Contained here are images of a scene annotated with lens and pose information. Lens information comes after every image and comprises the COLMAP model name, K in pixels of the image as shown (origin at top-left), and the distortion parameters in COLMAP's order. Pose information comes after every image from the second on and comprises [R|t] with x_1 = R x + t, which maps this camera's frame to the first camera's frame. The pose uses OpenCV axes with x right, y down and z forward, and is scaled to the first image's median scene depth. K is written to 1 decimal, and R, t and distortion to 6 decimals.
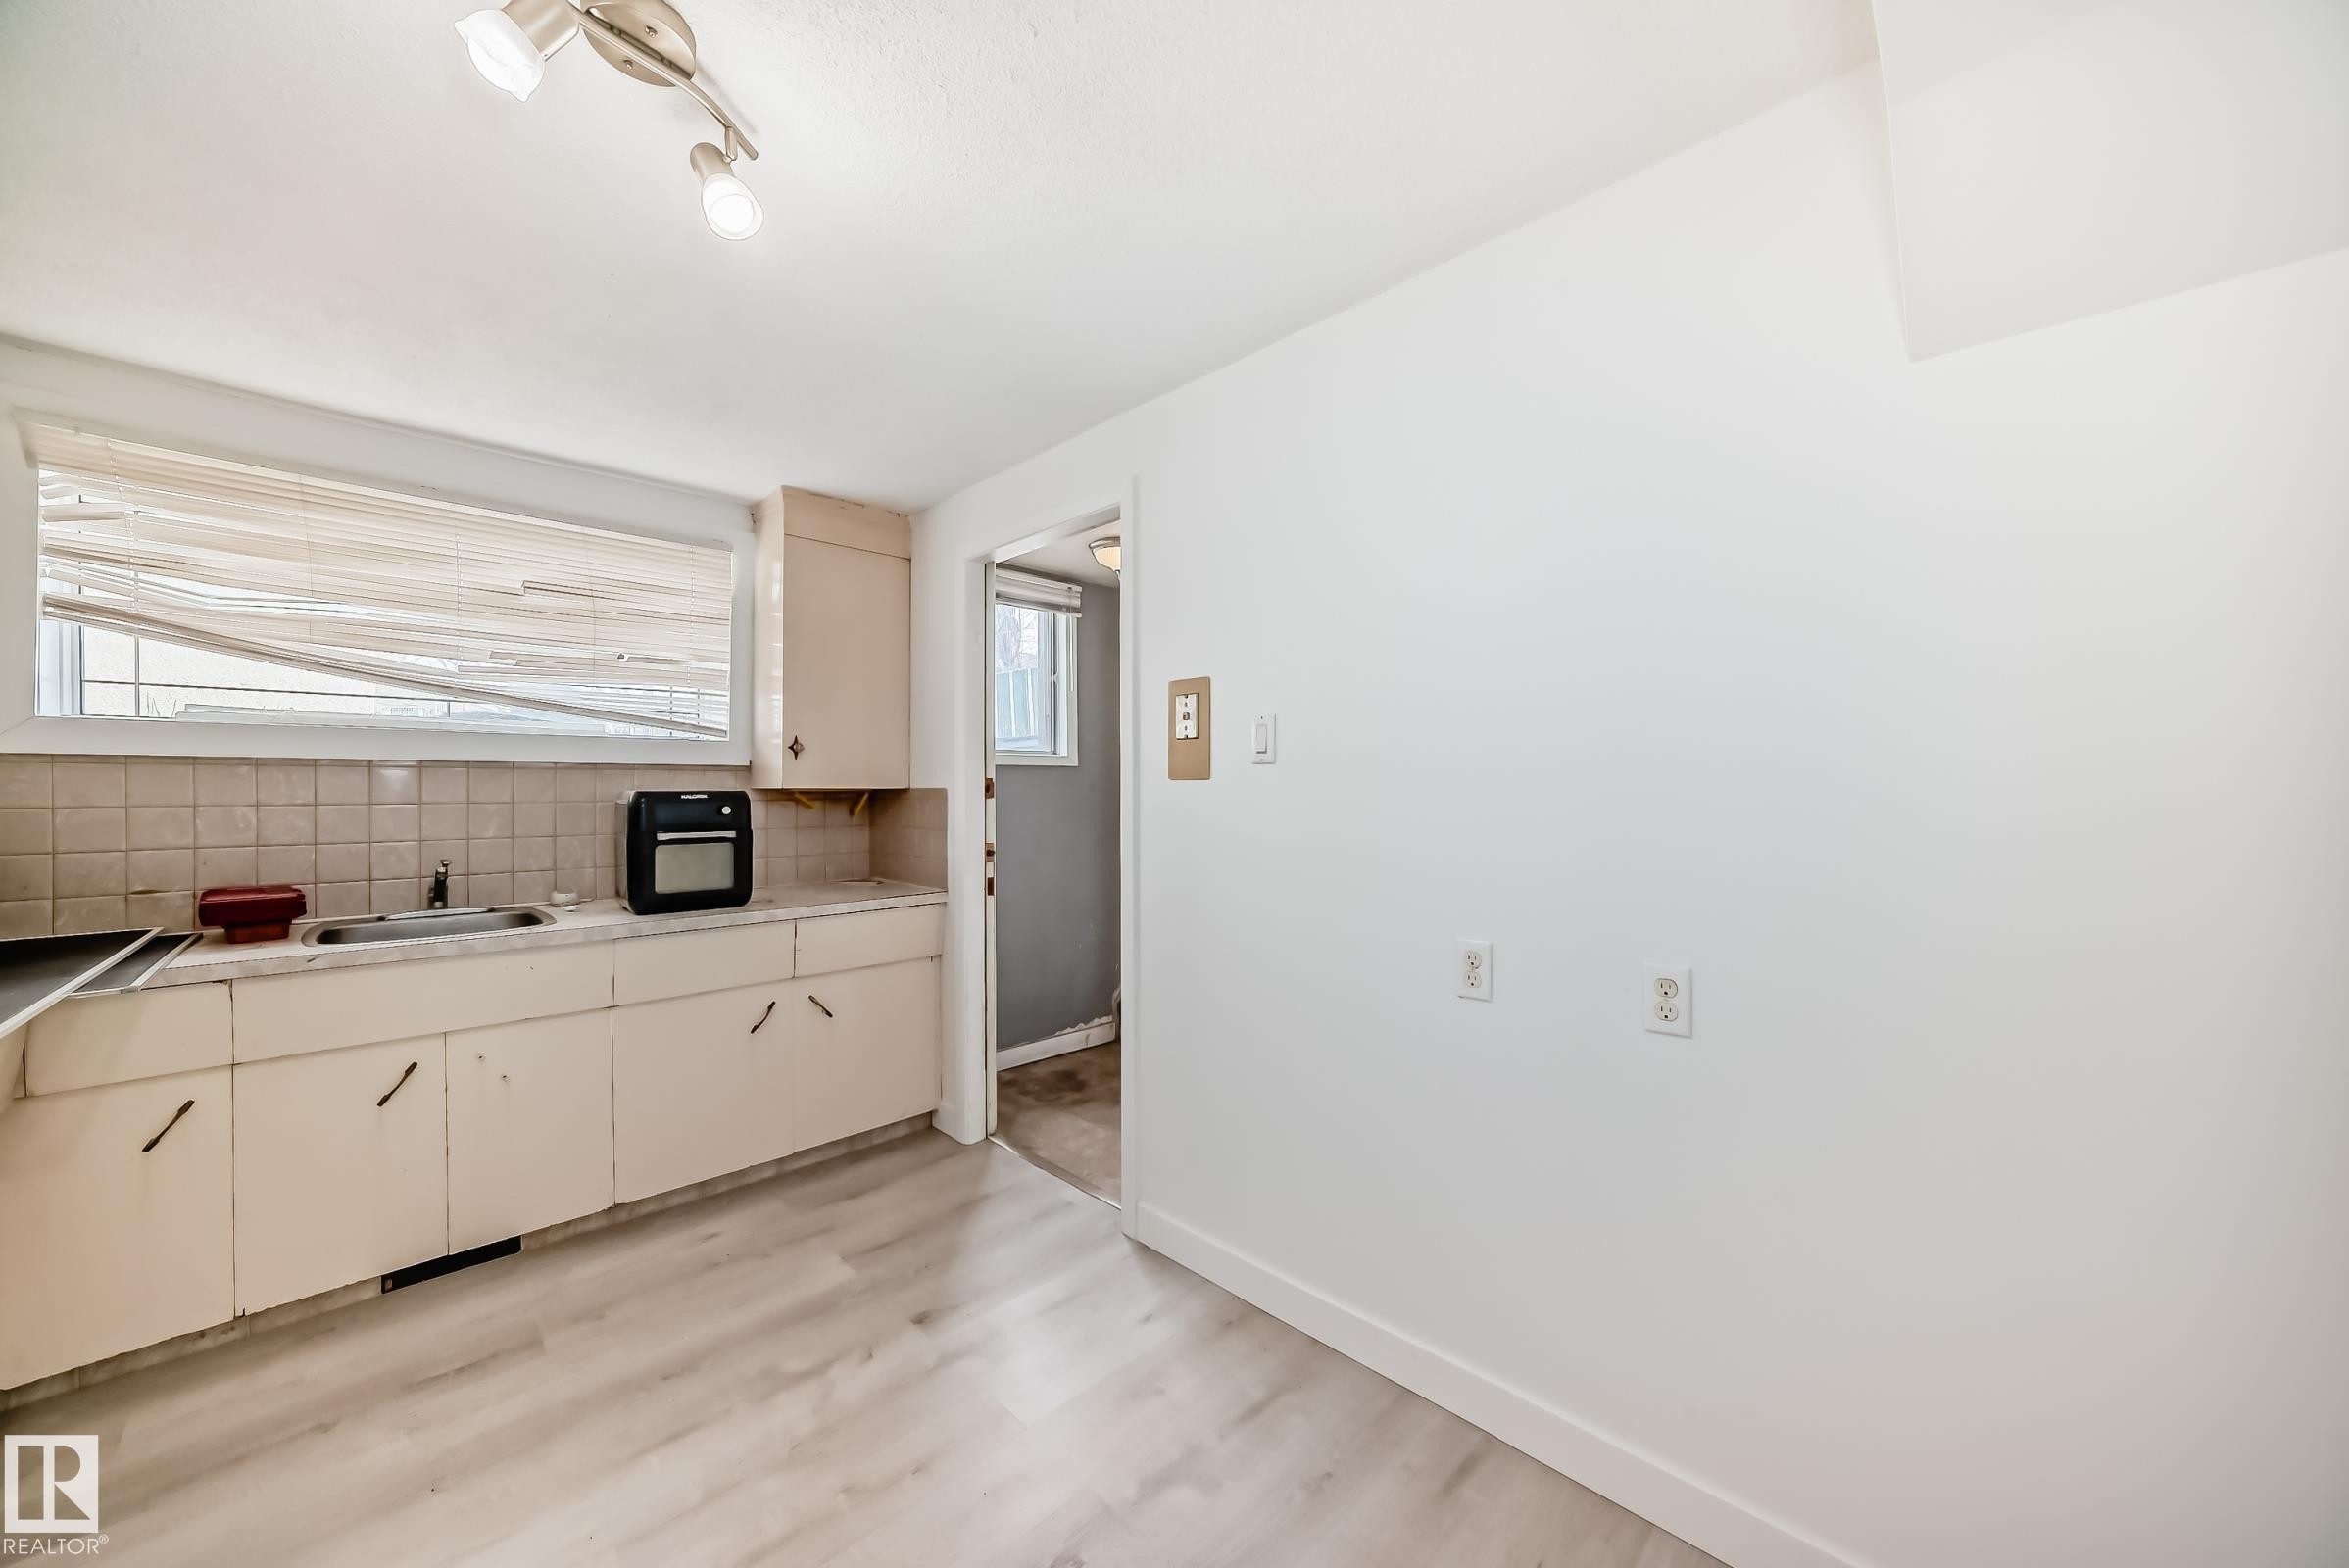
lens RADIAL K [[830.2, 0, 1183.2], [0, 830.2, 788.8], [0, 0, 1]] dist [-0.028198, 0.008078]
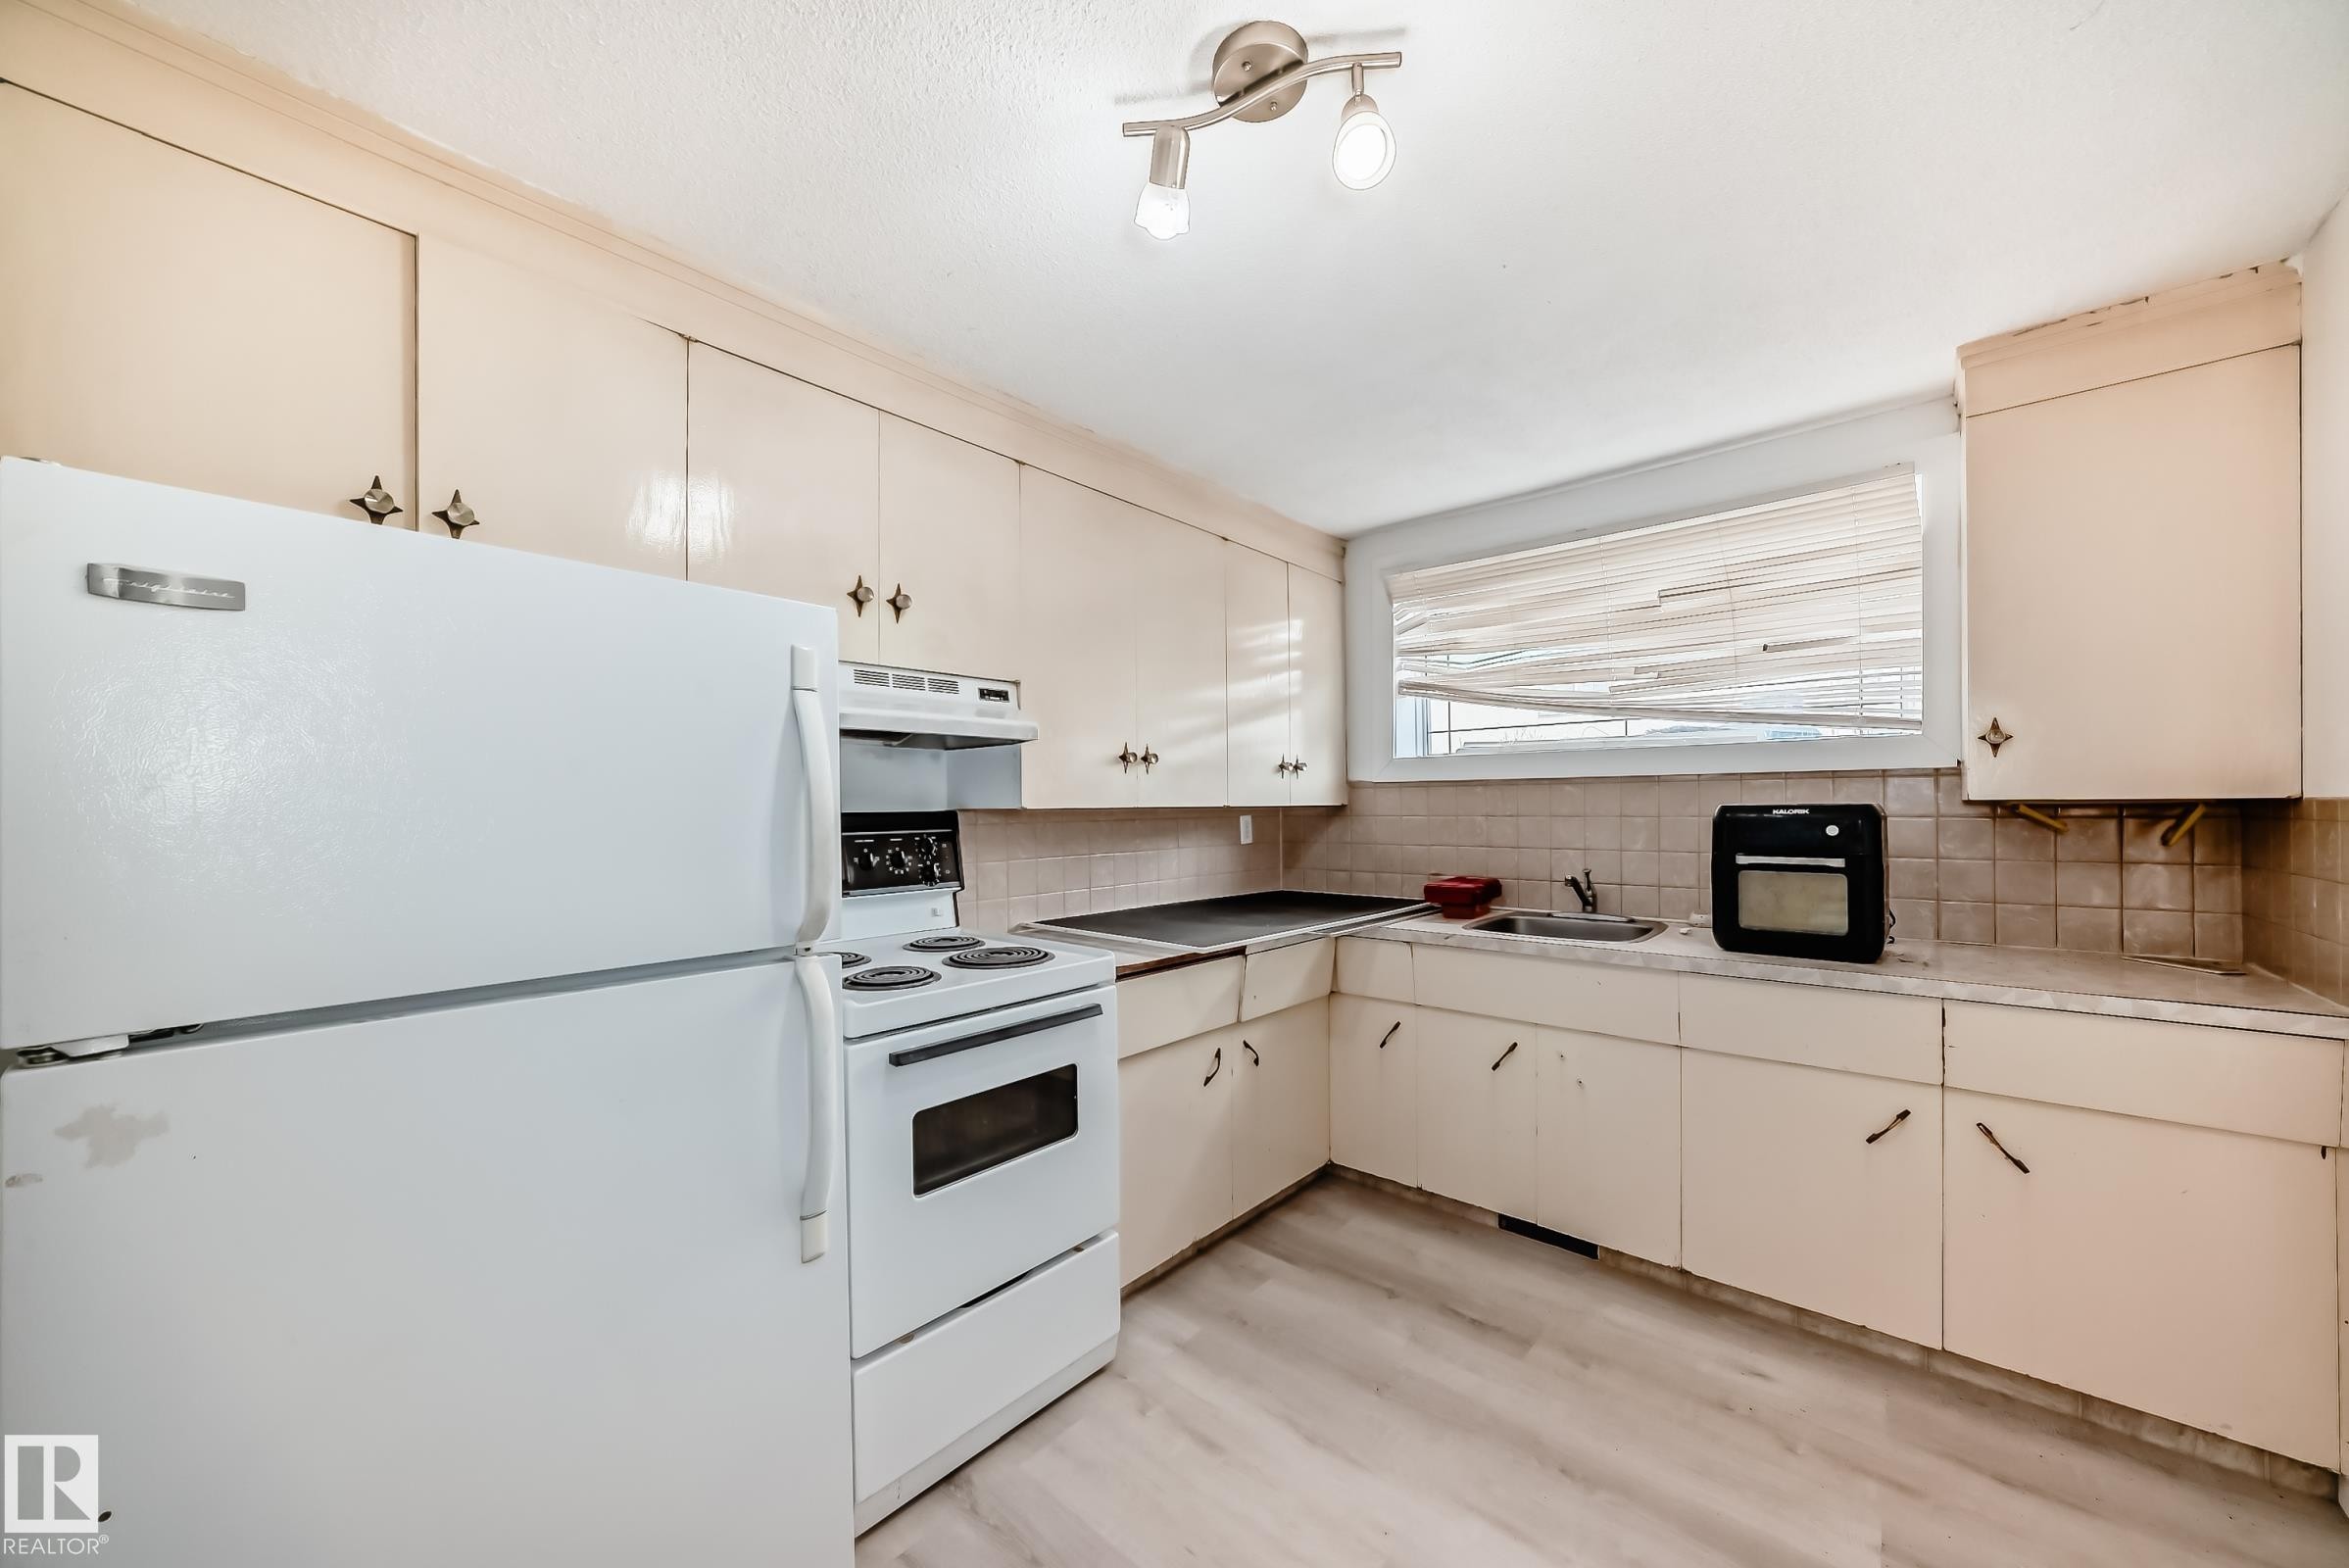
lens RADIAL K [[839.5, 0, 1168.5], [0, 839.5, 803.7], [0, 0, 1]] dist [-0.029815, 0.008341]
pose [[0.050731, -0.001673, -0.998711, 0.169473], [0.006501, 0.999978, -0.001345, -0.001037], [0.998691, -0.006424, 0.050741, 0.379896]]
